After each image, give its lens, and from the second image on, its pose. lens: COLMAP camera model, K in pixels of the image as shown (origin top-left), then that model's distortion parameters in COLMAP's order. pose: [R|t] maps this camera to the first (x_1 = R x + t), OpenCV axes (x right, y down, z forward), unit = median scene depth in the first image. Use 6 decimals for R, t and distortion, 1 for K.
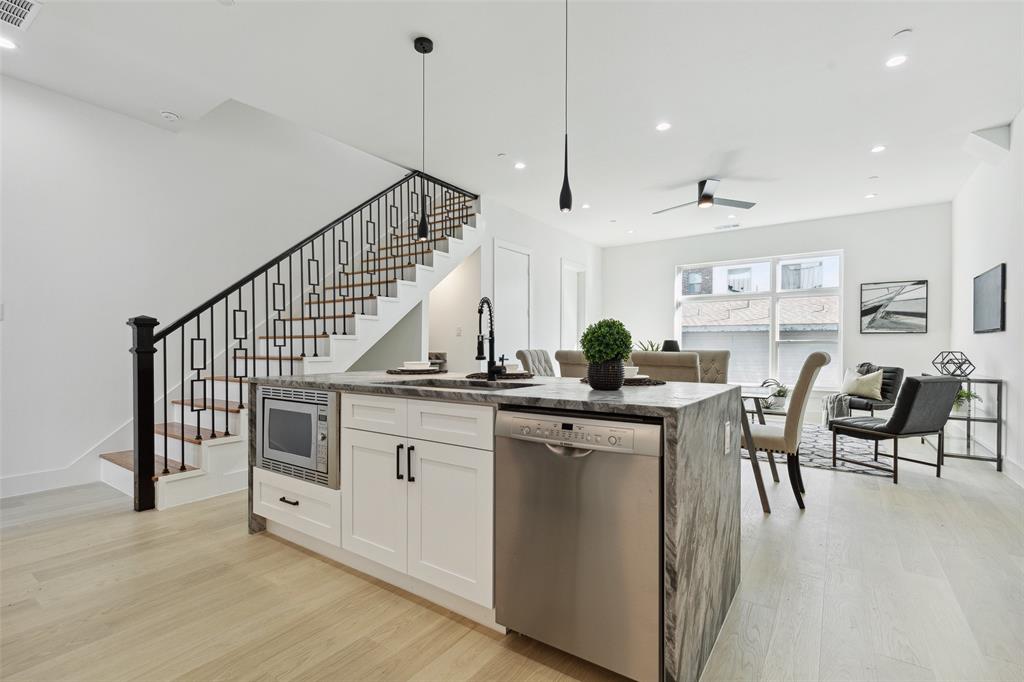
lens RADIAL K [[467.0, 0, 518.7], [0, 467.0, 351.6], [0, 0, 1]] dist [0.010866, -0.003329]
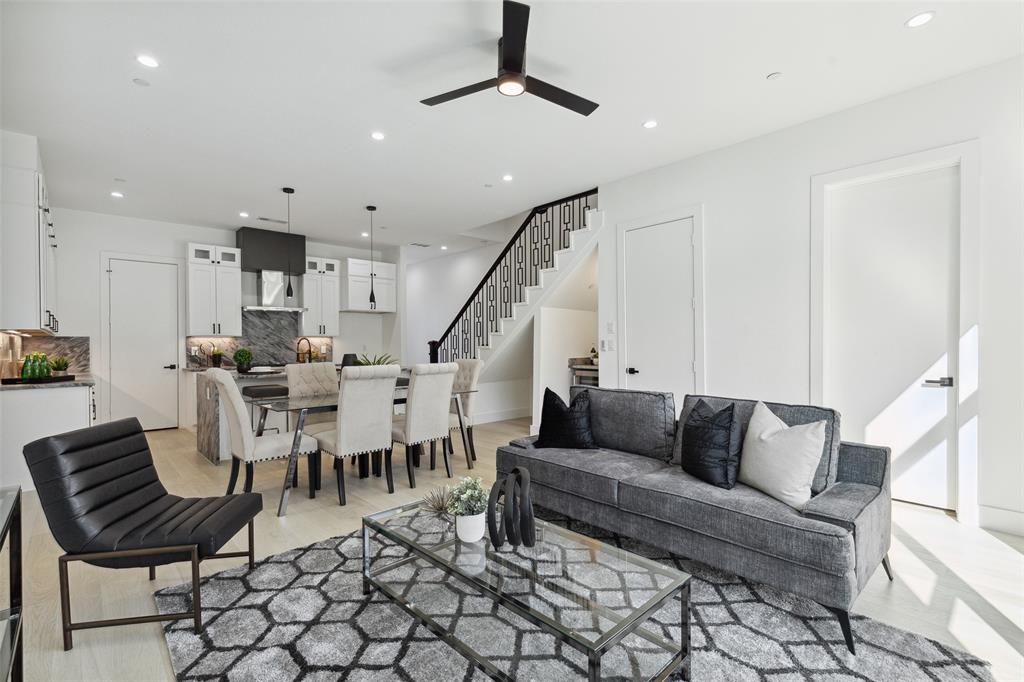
lens RADIAL K [[467.0, 0, 513.3], [0, 467.0, 339.5], [0, 0, 1]] dist [0.010866, -0.003329]
pose [[-0.223012, -0.005632, -0.974799, 1.449505], [-0.001870, 0.999984, -0.005350, -0.062186], [0.974814, 0.000629, -0.223019, 1.826297]]
